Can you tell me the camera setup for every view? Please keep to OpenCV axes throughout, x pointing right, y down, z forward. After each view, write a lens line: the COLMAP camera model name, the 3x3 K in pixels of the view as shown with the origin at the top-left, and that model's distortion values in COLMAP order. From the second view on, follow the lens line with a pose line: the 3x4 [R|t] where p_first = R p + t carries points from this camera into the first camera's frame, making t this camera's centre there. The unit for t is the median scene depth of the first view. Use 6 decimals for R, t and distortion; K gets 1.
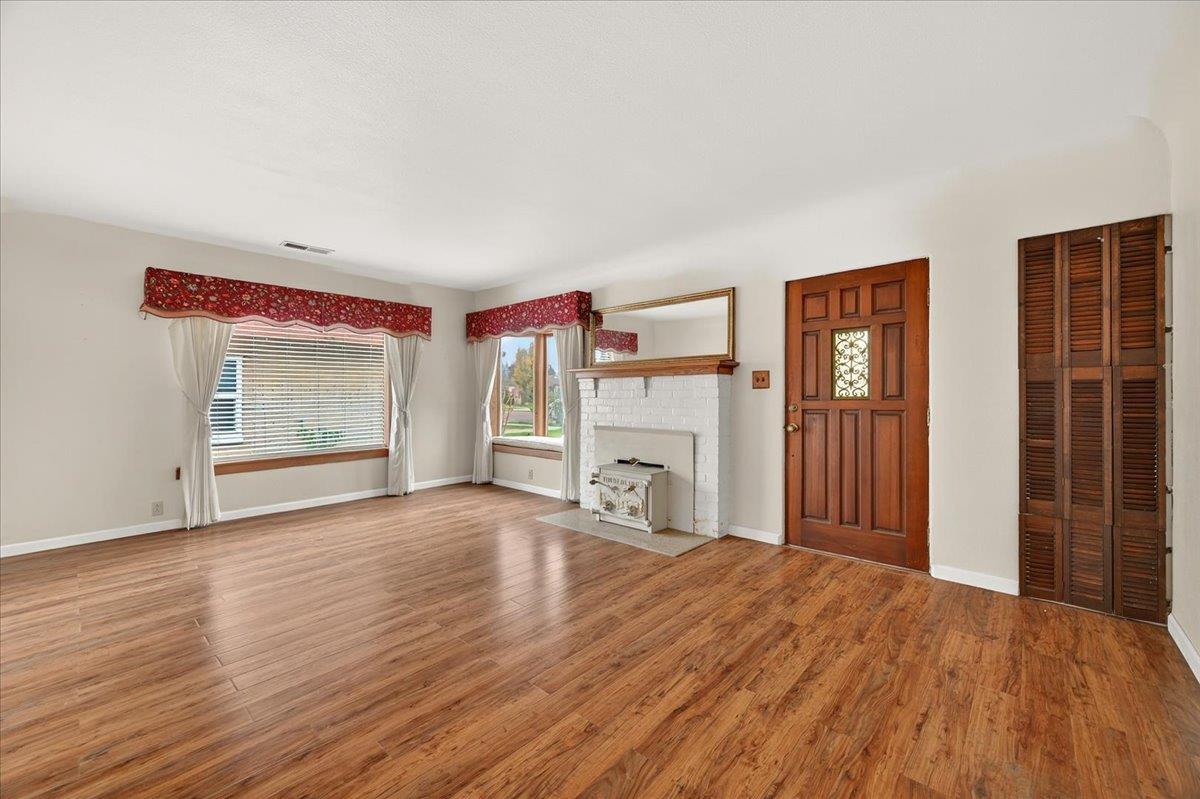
lens RADIAL K [[472.4, 0, 599.7], [0, 472.4, 392.9], [0, 0, 1]] dist [0.001354, 0.000186]
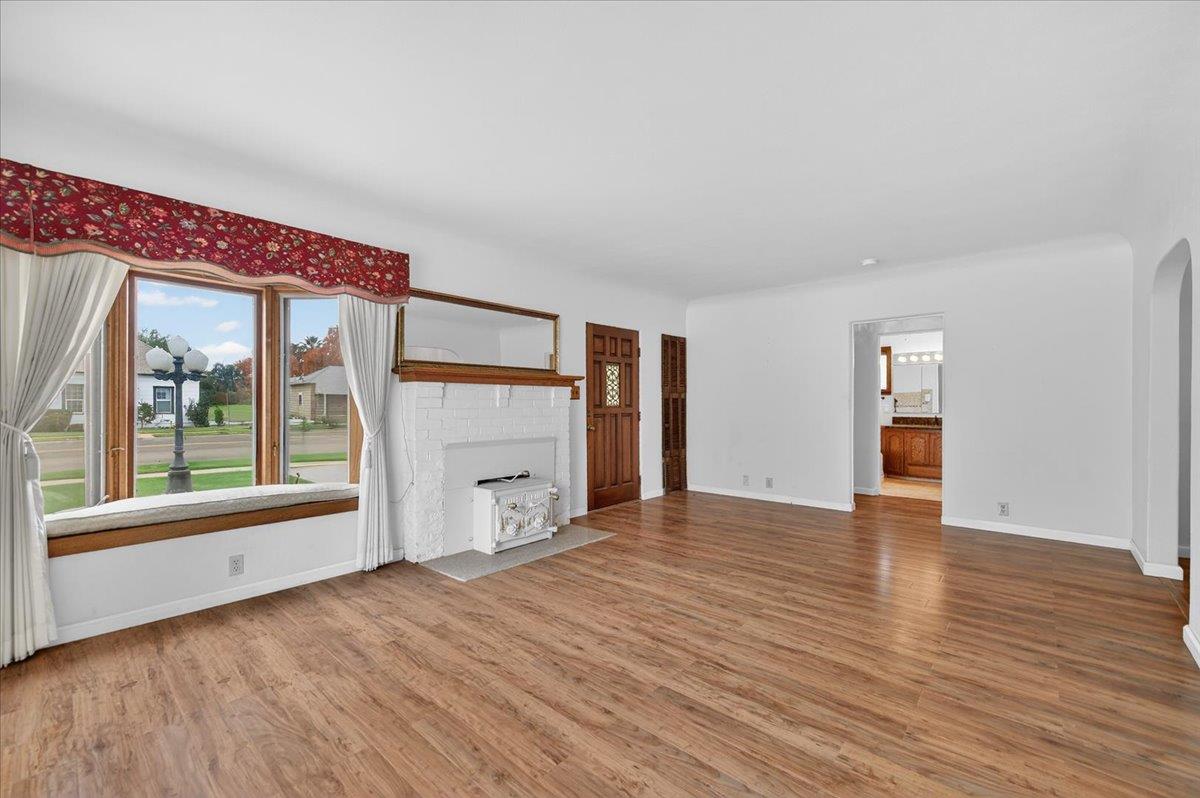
lens RADIAL K [[499.1, 0, 599.8], [0, 499.1, 403.5], [0, 0, 1]] dist [0.004070, -0.000136]
pose [[-0.015471, 0.006623, 0.999858, -1.142790], [0.000637, 0.999978, -0.006614, 0.012277], [-0.999880, 0.000535, -0.015475, 1.059300]]
